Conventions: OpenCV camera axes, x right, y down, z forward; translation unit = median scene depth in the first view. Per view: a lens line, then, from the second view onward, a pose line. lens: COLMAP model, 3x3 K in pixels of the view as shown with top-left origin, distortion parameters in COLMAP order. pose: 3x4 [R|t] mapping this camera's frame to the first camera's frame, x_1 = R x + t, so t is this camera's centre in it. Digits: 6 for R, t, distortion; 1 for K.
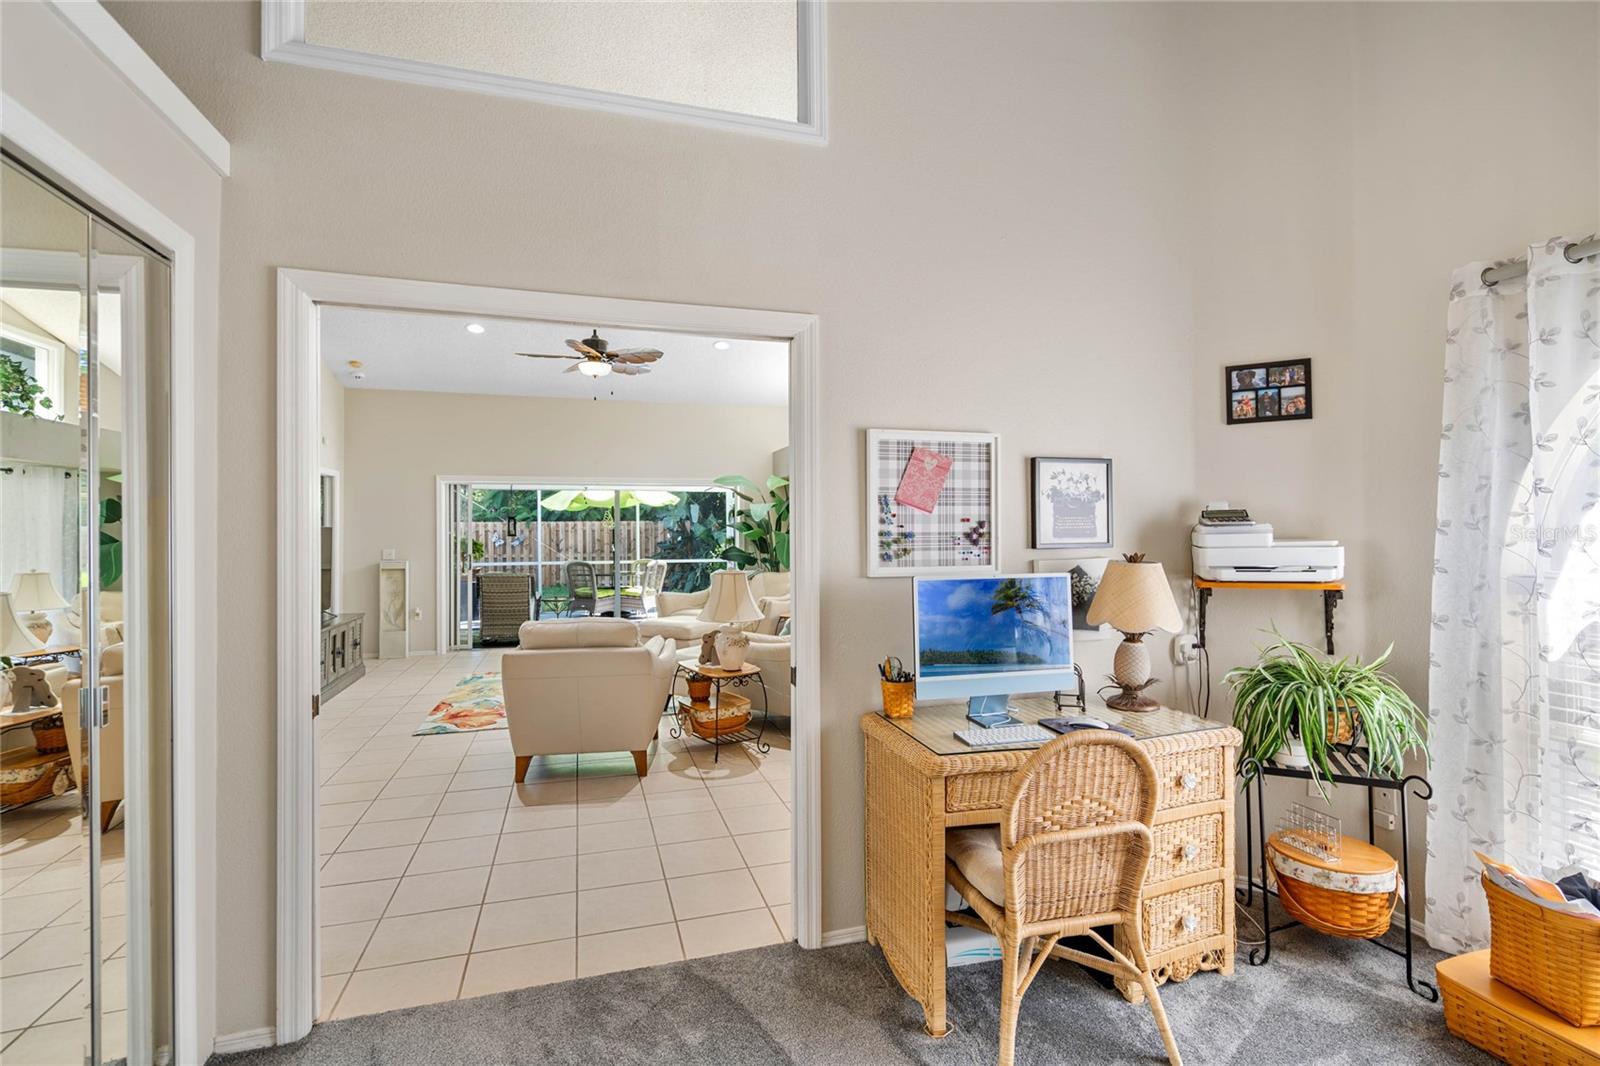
lens RADIAL K [[735.9, 0, 805.1], [0, 735.9, 521.0], [0, 0, 1]] dist [-0.004378, 0.002376]
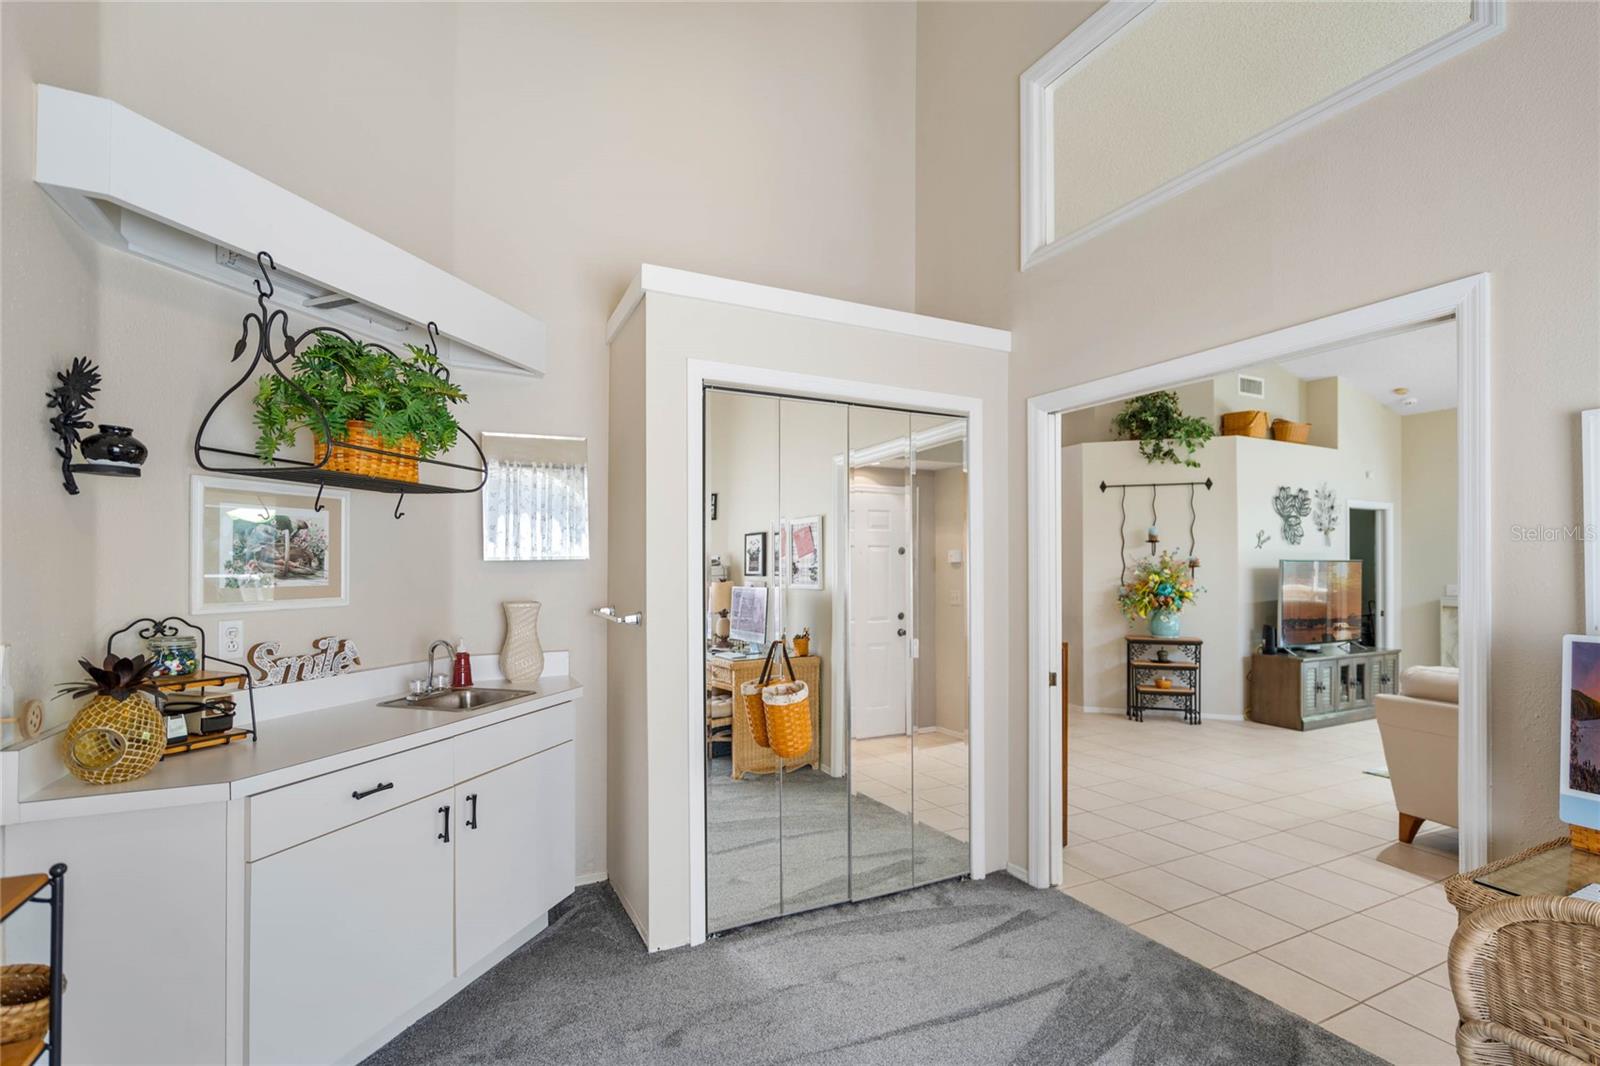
lens RADIAL K [[735.9, 0, 804.7], [0, 735.9, 561.5], [0, 0, 1]] dist [-0.004378, 0.002376]
pose [[0.168892, -0.001367, -0.985634, 0.622107], [0.010366, 0.999946, 0.000390, 0.002262], [0.985580, -0.010283, 0.168898, 0.200840]]
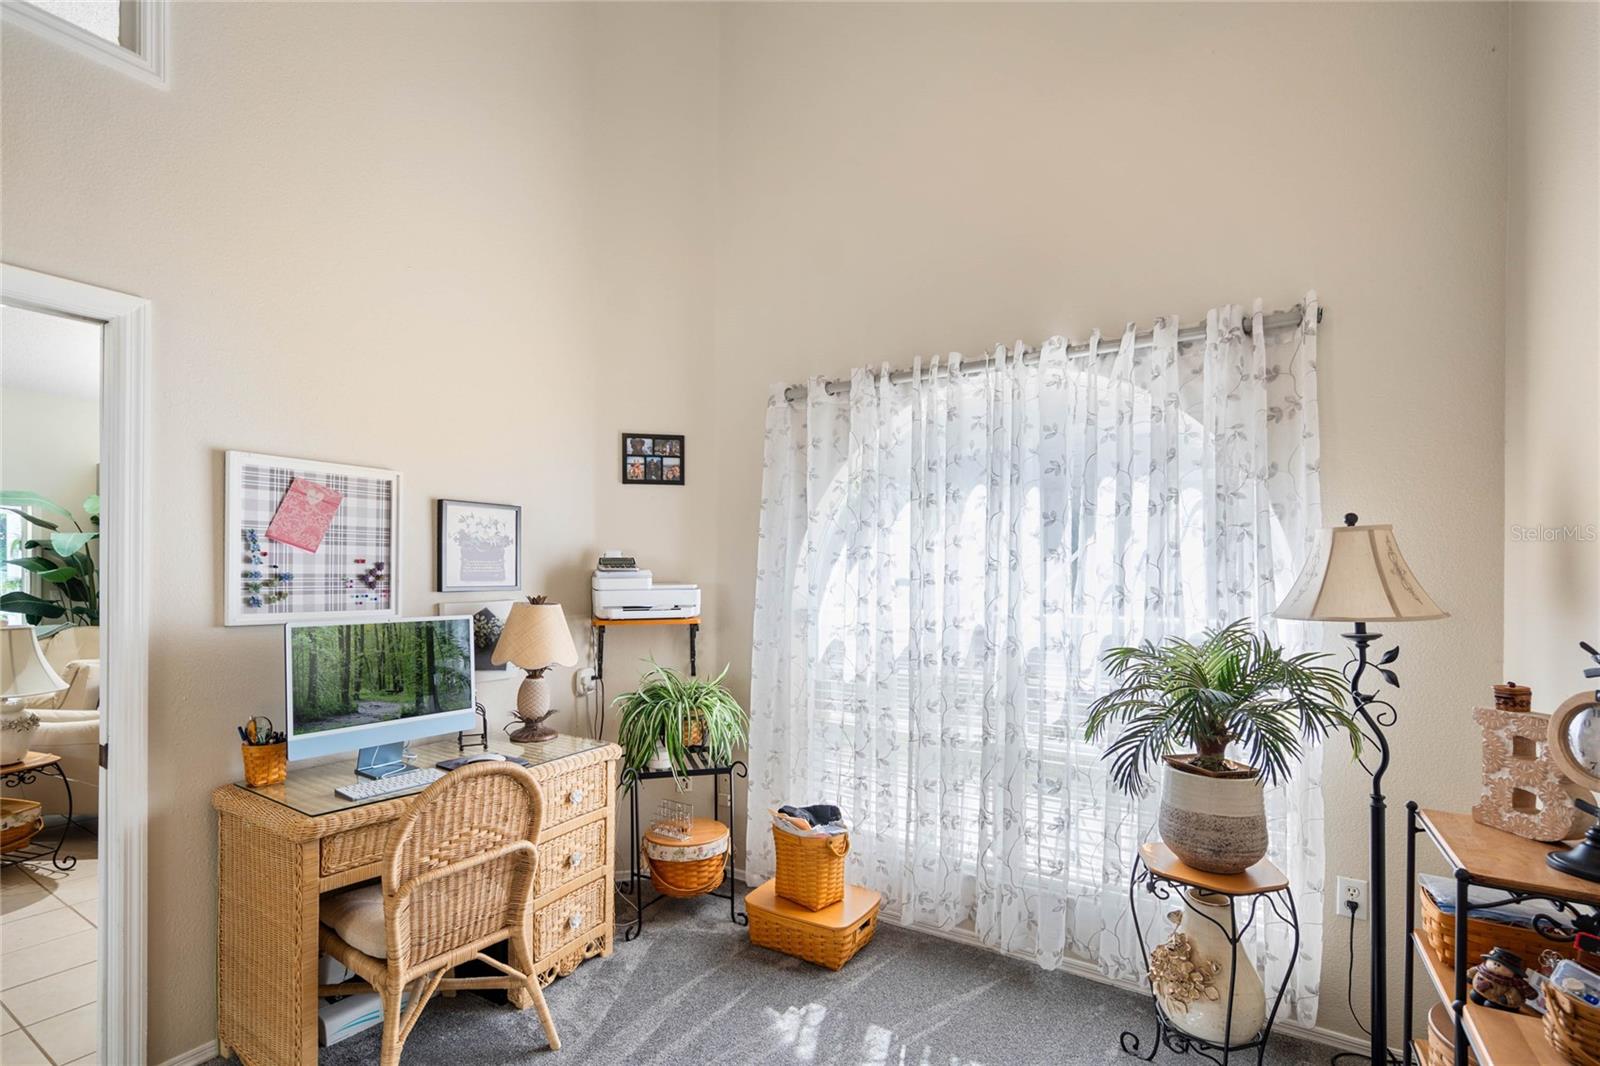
lens RADIAL K [[735.9, 0, 788.1], [0, 735.9, 576.2], [0, 0, 1]] dist [-0.004378, 0.002376]
pose [[0.759563, 0.009643, 0.650362, 0.027311], [-0.019309, 0.999784, 0.007728, 0.000058], [-0.650147, -0.018428, 0.759585, -0.060156]]
